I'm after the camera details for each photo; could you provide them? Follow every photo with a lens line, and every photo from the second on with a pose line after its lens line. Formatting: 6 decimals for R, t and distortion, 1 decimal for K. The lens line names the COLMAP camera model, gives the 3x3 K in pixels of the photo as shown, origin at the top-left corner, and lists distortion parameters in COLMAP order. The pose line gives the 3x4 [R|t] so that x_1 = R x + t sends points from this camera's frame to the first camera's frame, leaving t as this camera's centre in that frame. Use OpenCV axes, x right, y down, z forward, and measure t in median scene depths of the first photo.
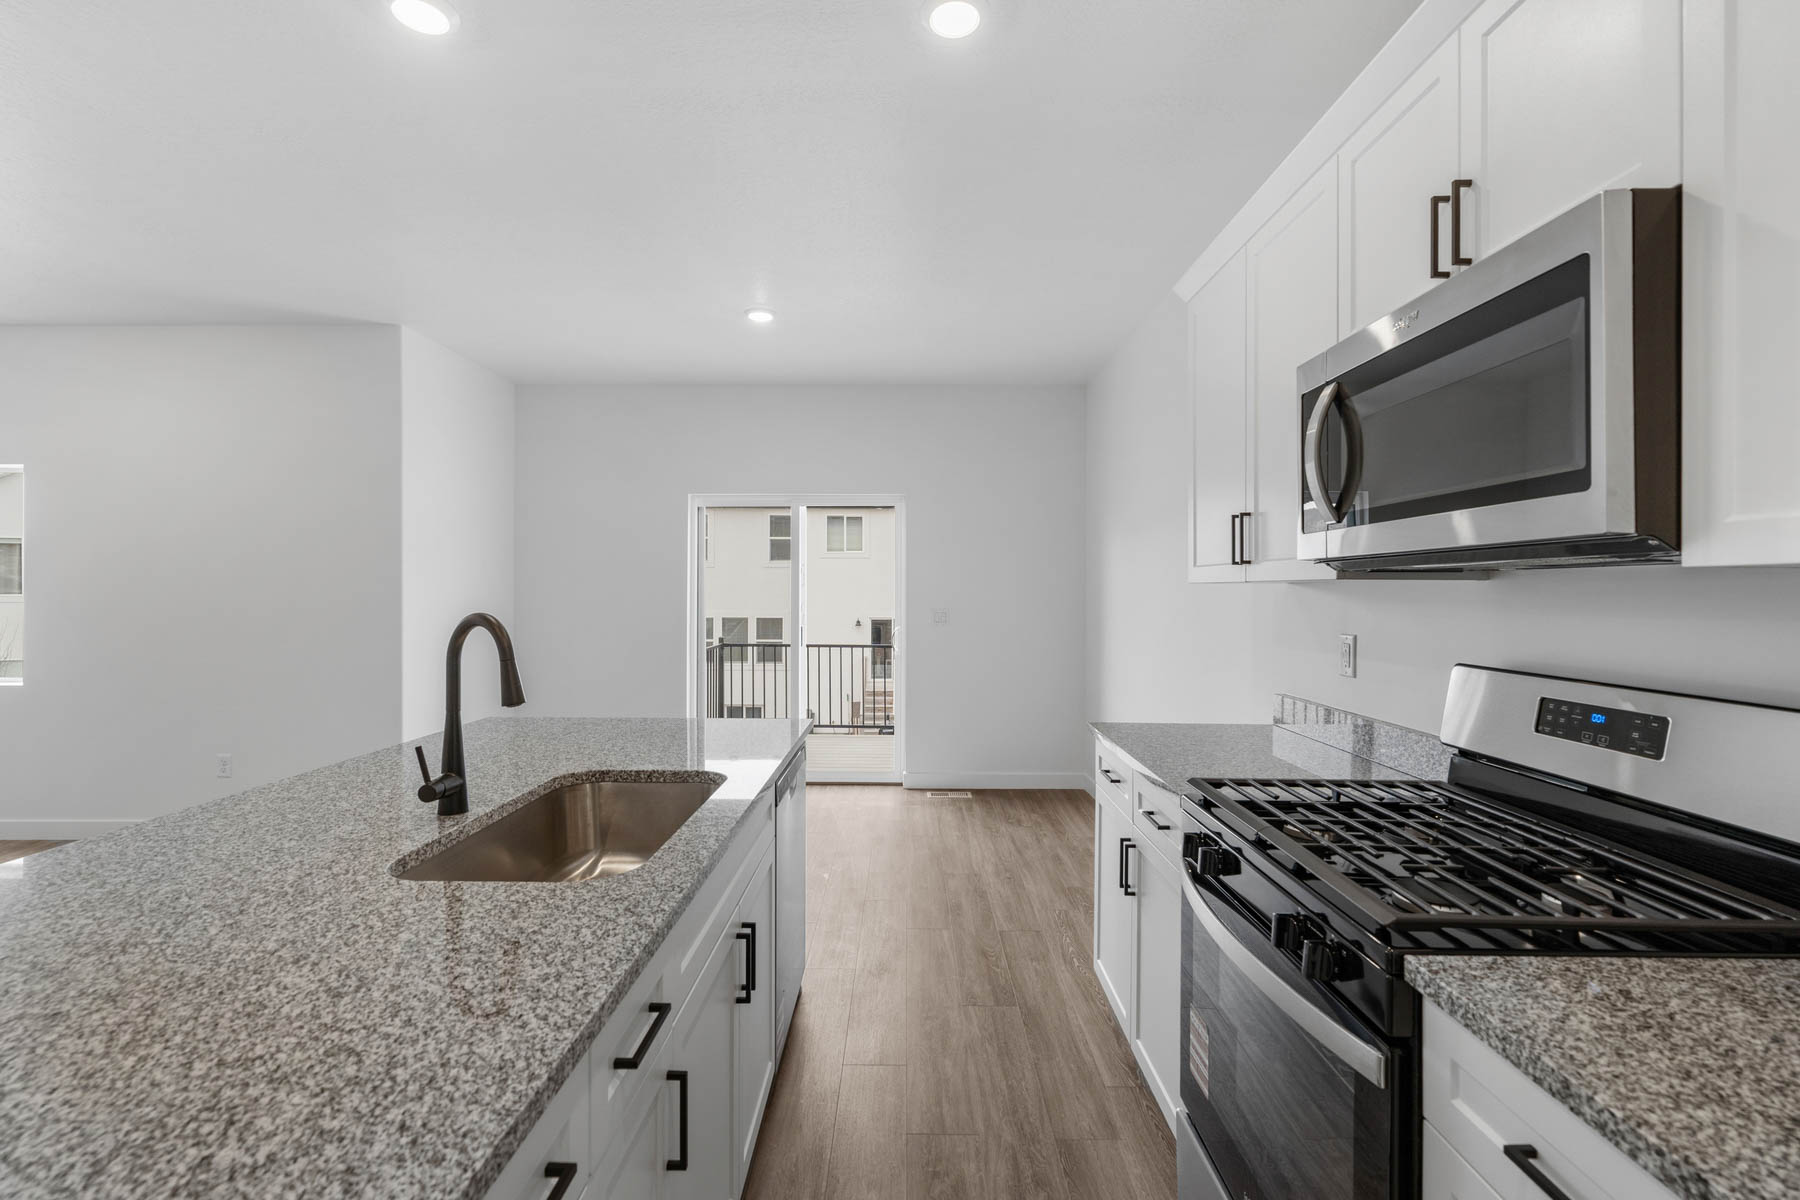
lens RADIAL K [[807.0, 0, 902.8], [0, 807.0, 598.4], [0, 0, 1]] dist [-0.007250, 0.002927]
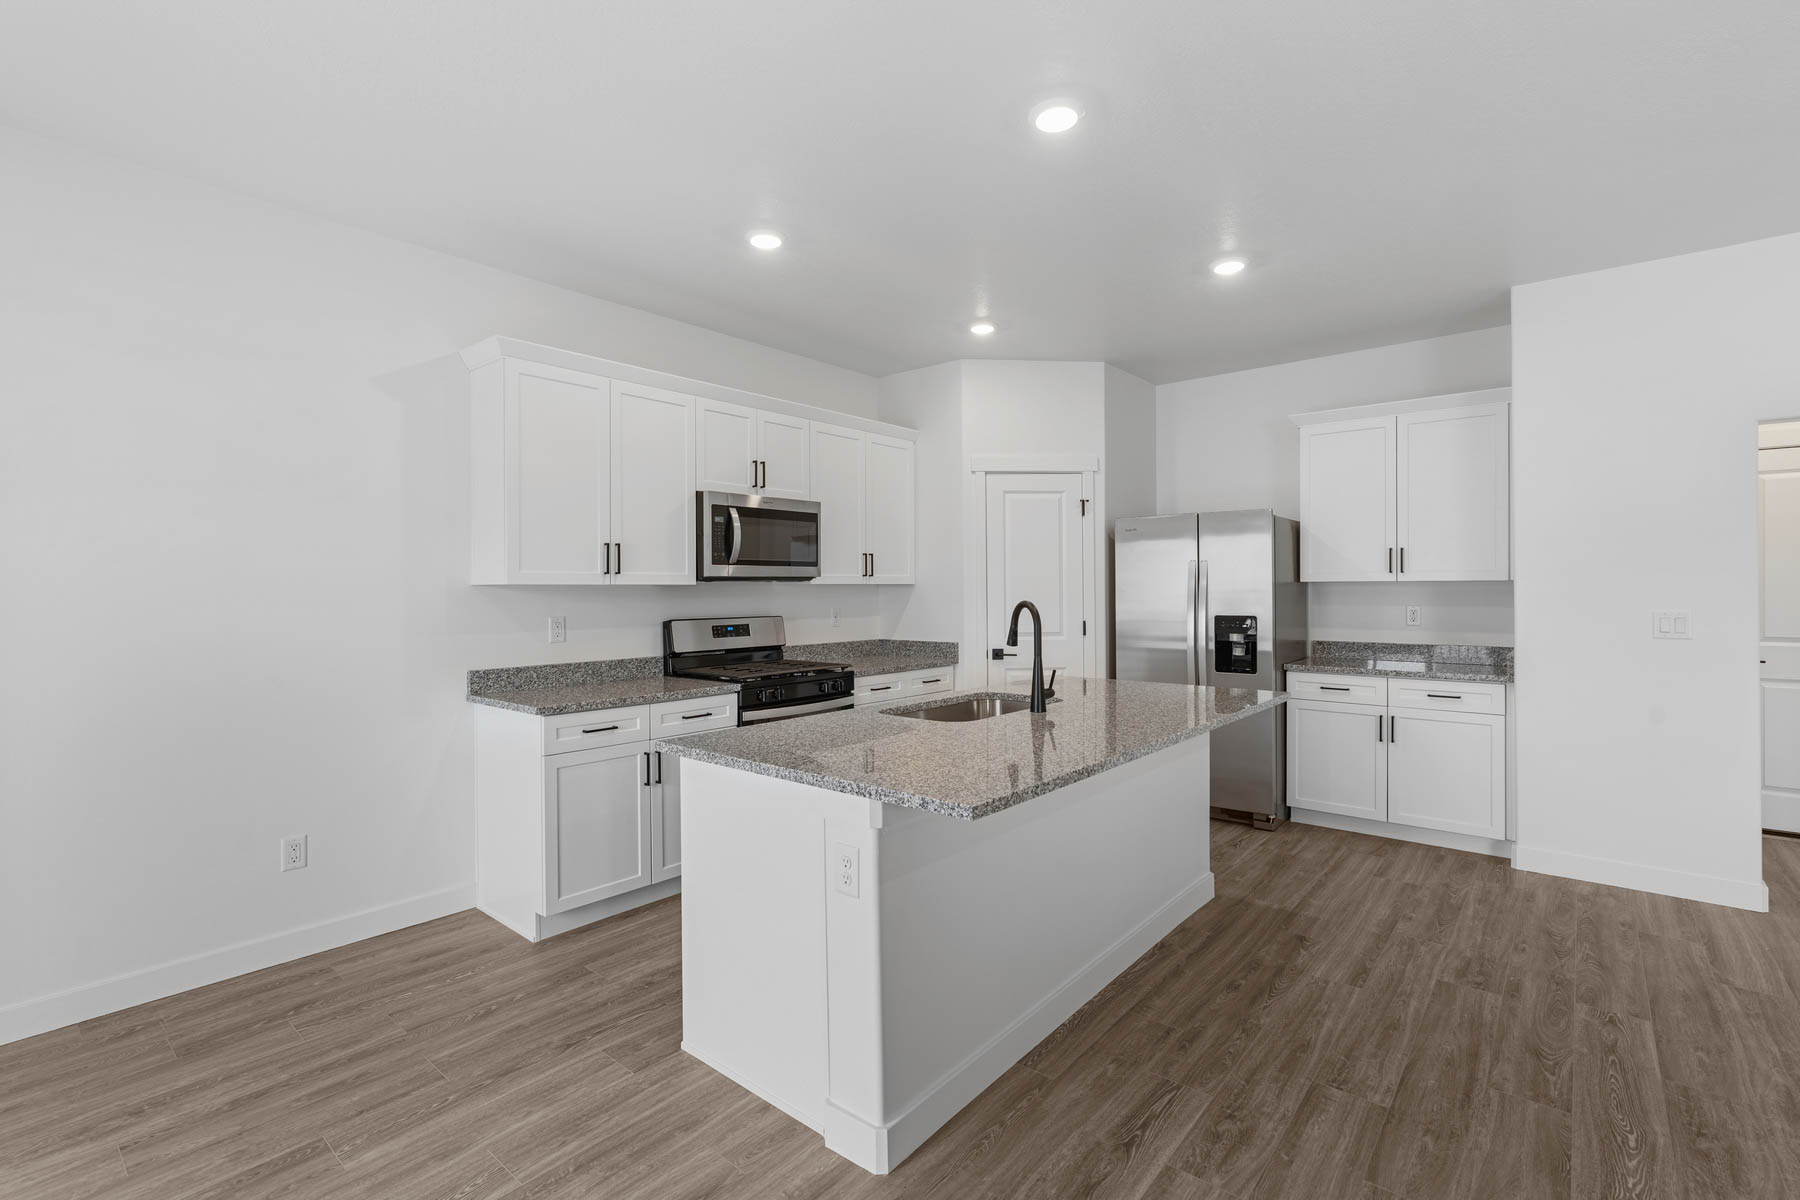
lens RADIAL K [[807.0, 0, 897.3], [0, 807.0, 596.7], [0, 0, 1]] dist [-0.007250, 0.002927]
pose [[-0.764786, -0.003110, 0.644276, -1.855158], [0.010420, 0.999798, 0.017195, -0.029691], [-0.644200, 0.019864, -0.764599, 3.226466]]
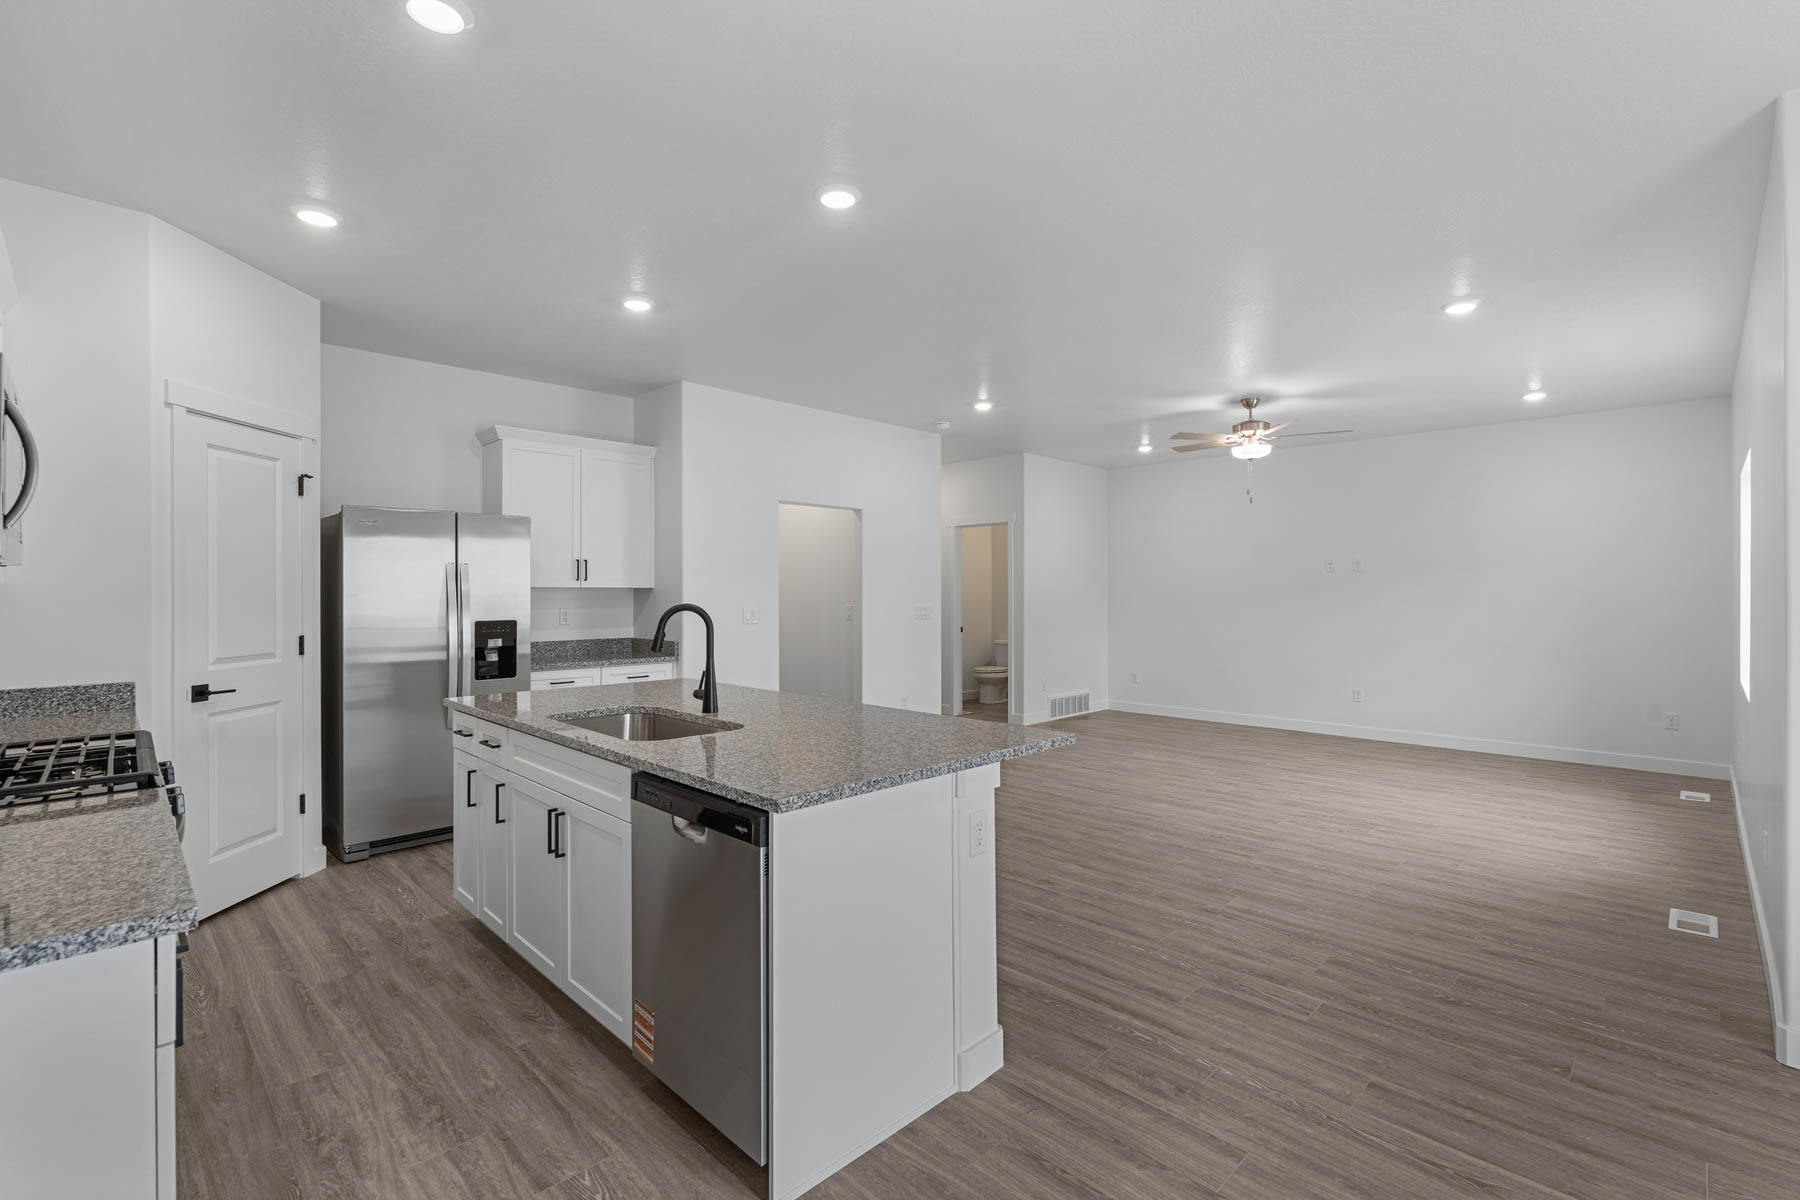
lens RADIAL K [[807.0, 0, 893.9], [0, 807.0, 589.6], [0, 0, 1]] dist [-0.007250, 0.002927]
pose [[-0.704763, -0.003590, -0.709434, 0.565936], [-0.007618, 0.999968, 0.002508, -0.025890], [0.709402, 0.007172, -0.704767, 3.247657]]
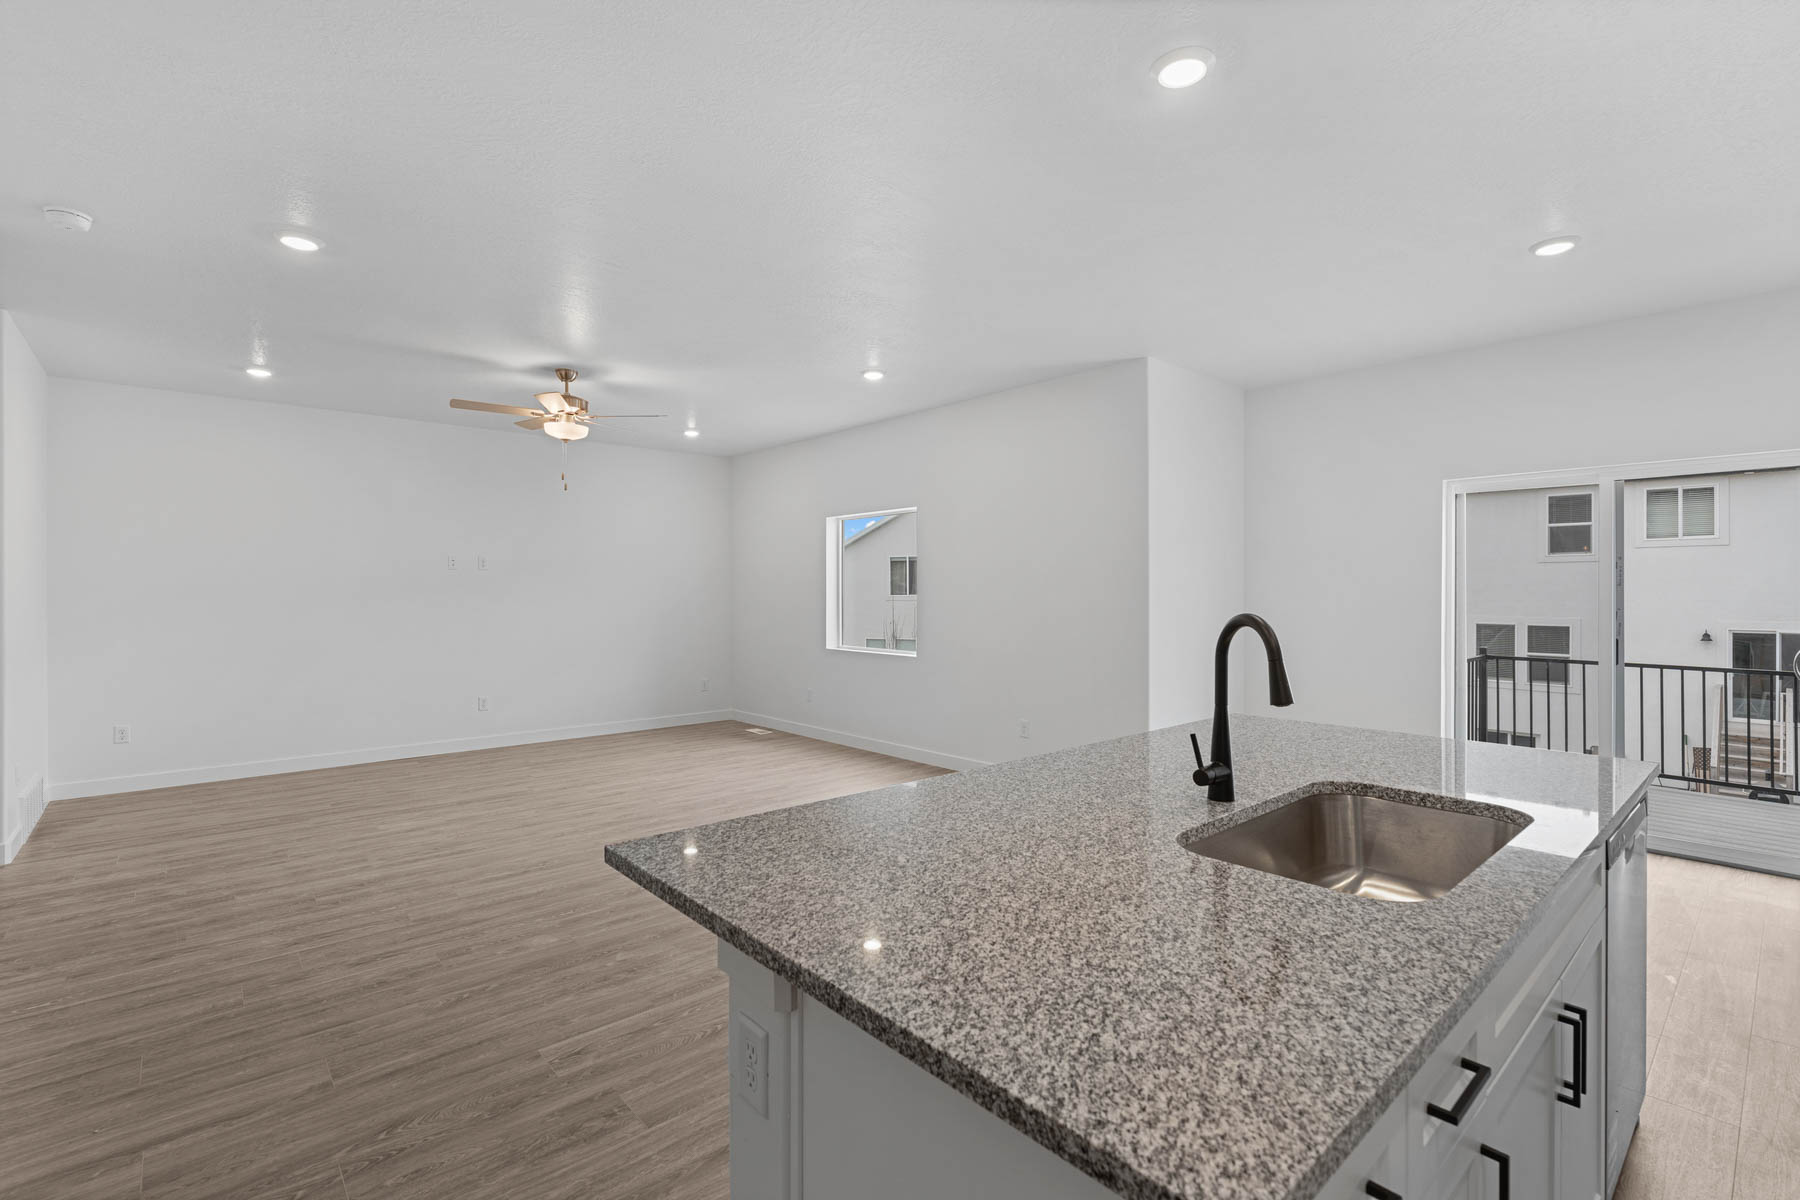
lens RADIAL K [[807.0, 0, 897.2], [0, 807.0, 597.1], [0, 0, 1]] dist [-0.007250, 0.002927]
pose [[0.667113, 0.003691, -0.744948, -0.062834], [-0.006199, 0.999981, -0.000597, 0.000008], [0.744931, 0.005017, 0.667123, -0.049063]]
